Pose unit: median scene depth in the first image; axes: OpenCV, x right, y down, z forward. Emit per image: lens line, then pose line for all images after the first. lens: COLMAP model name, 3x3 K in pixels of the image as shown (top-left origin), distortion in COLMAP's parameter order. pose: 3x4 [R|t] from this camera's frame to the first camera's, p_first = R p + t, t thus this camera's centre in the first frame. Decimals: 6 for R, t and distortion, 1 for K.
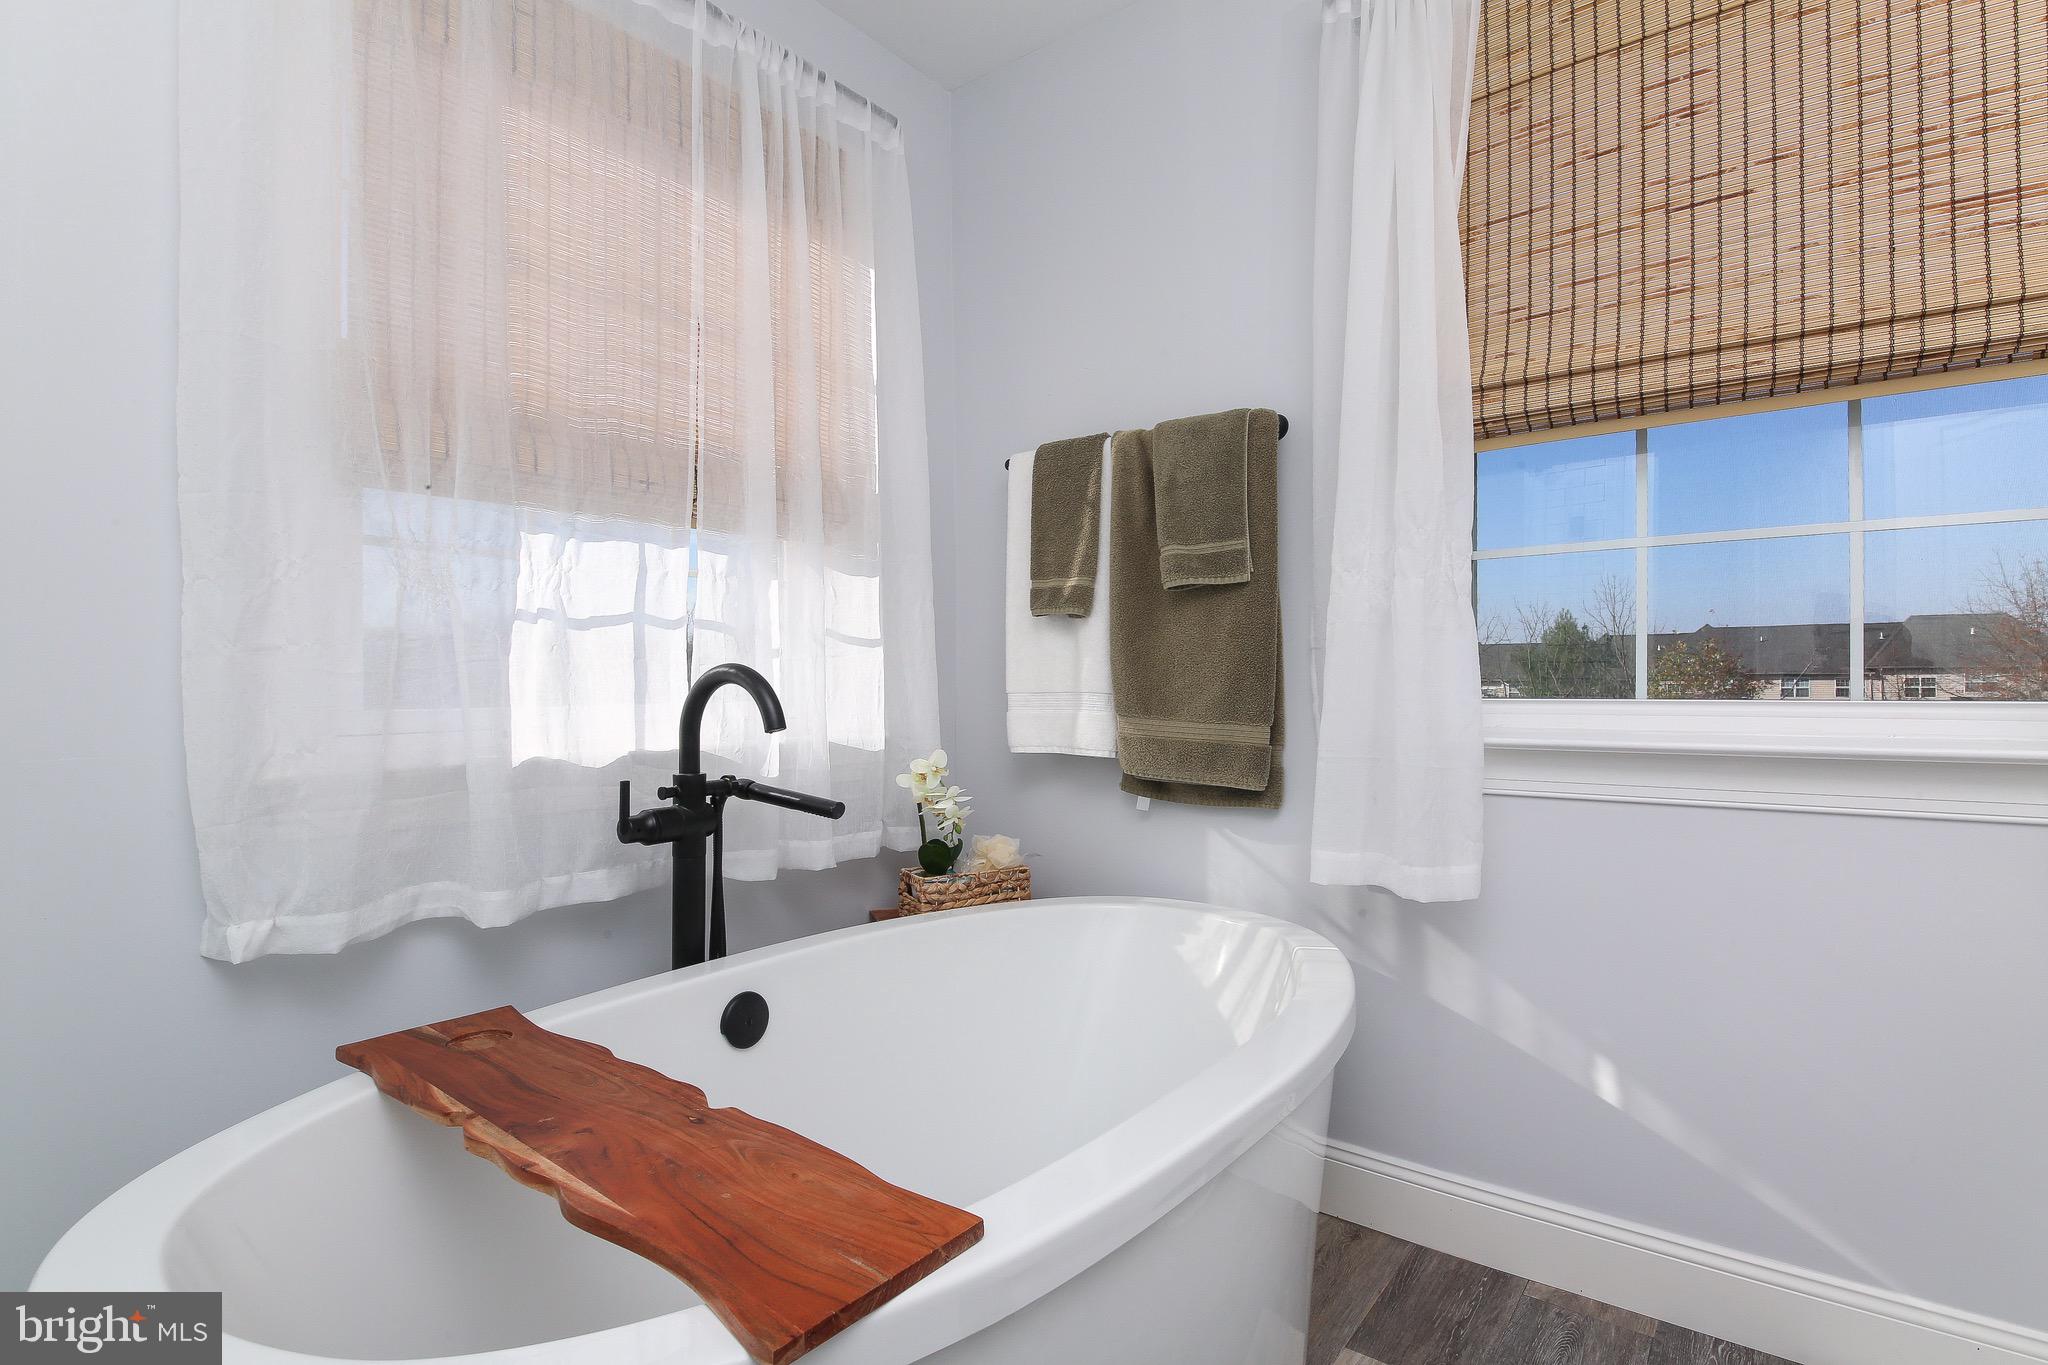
lens RADIAL K [[1036.2, 0, 1059.3], [0, 1036.2, 660.9], [0, 0, 1]] dist [0.036940, -0.000011]
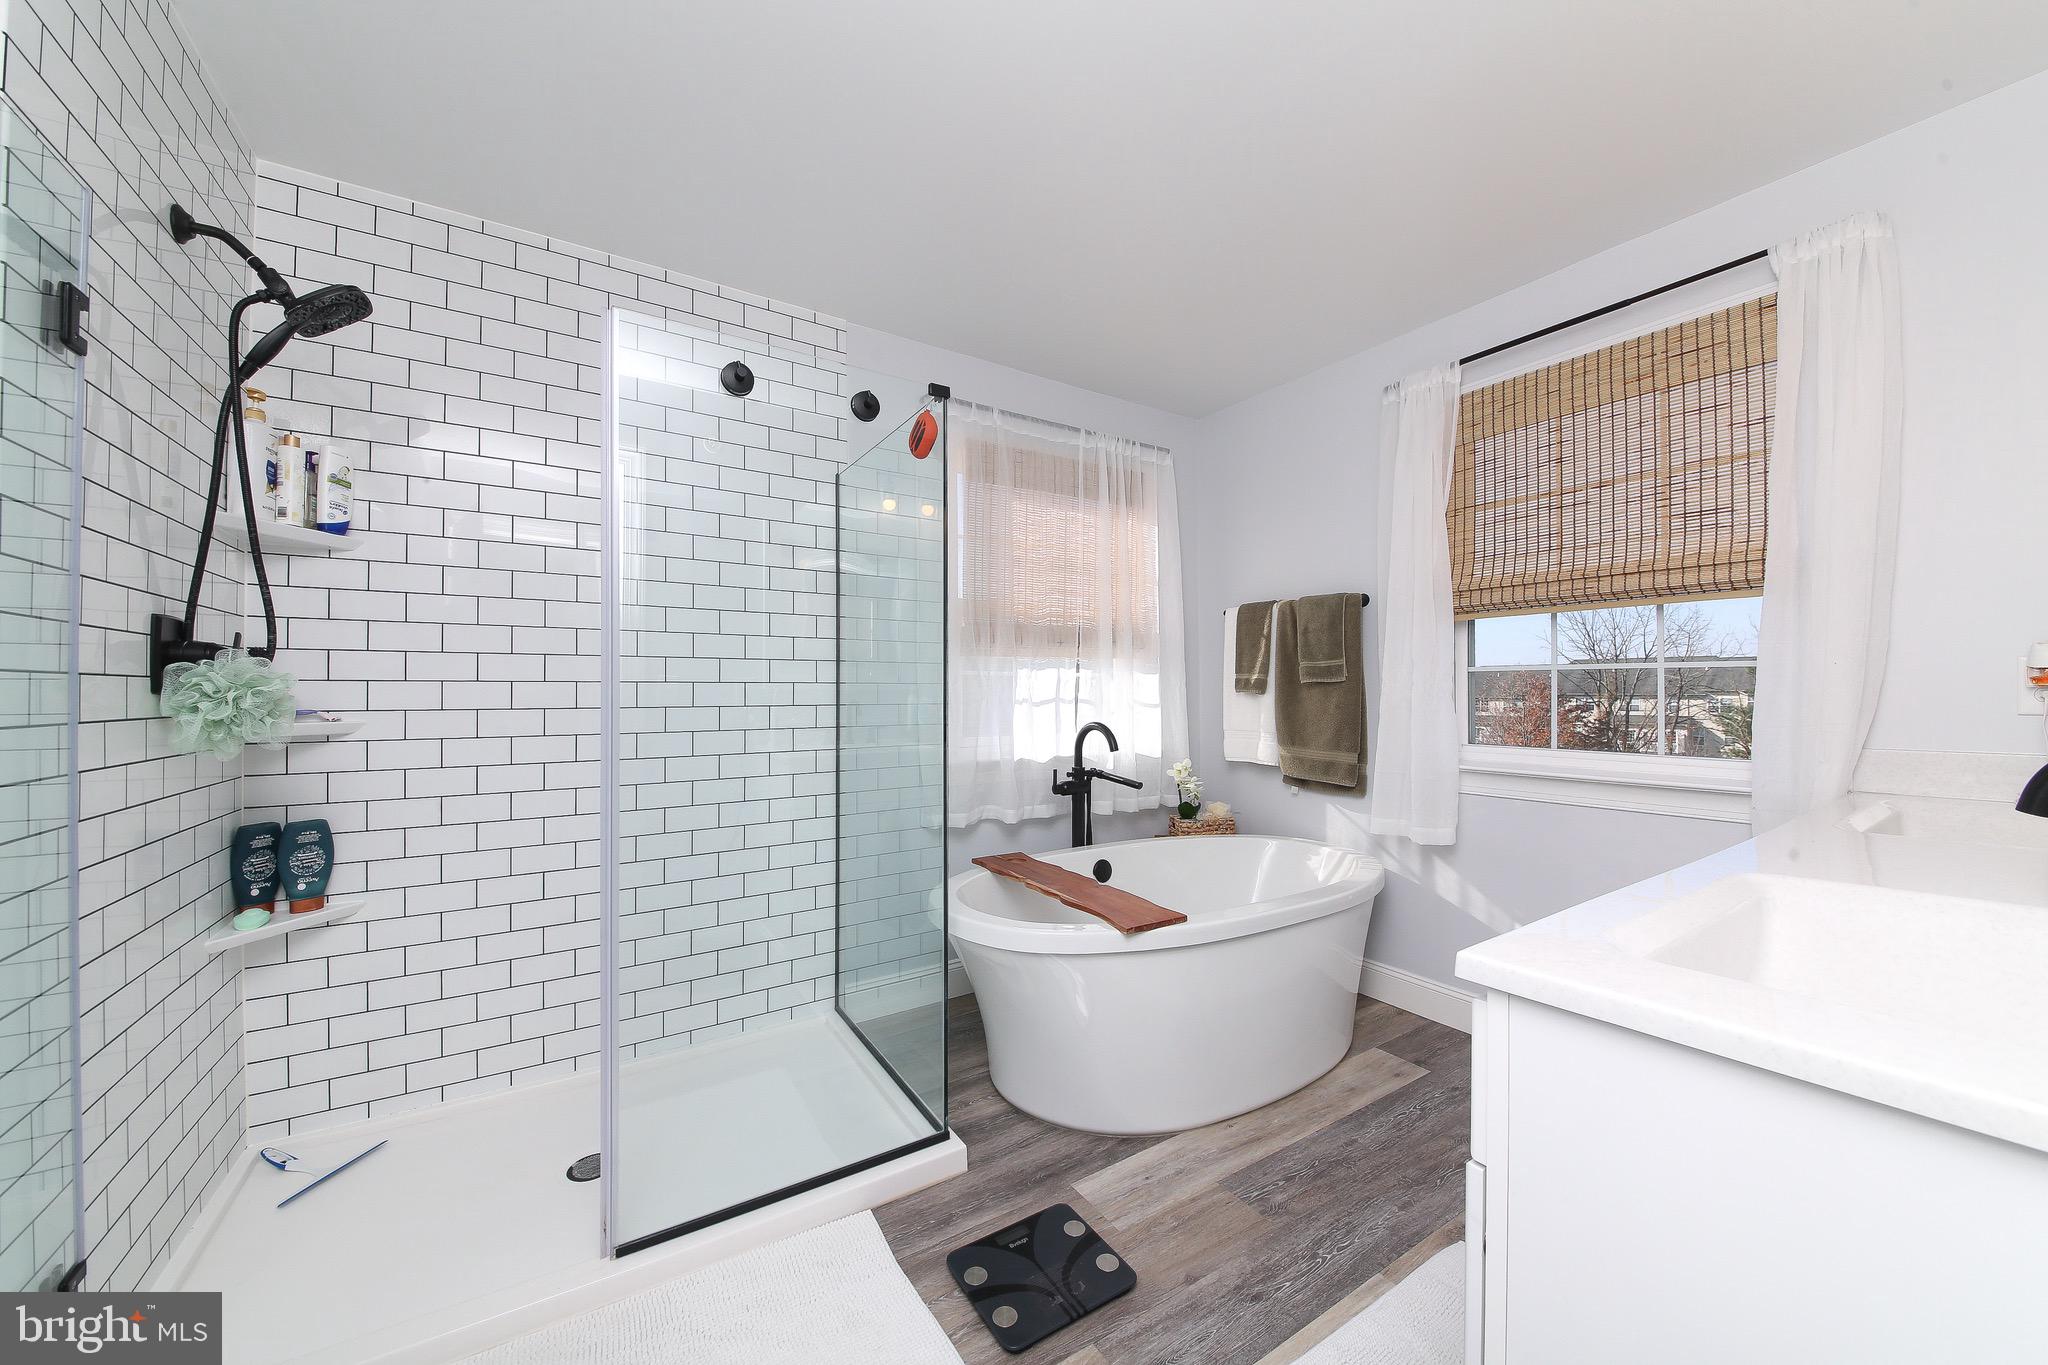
lens RADIAL K [[737.6, 0, 1023.8], [0, 737.6, 684.1], [0, 0, 1]] dist [-0.032726, -0.000298]
pose [[0.937869, 0.005942, -0.346937, 0.104487], [-0.001811, 0.999924, 0.012230, -0.096217], [0.346984, -0.010842, 0.937809, -0.586800]]
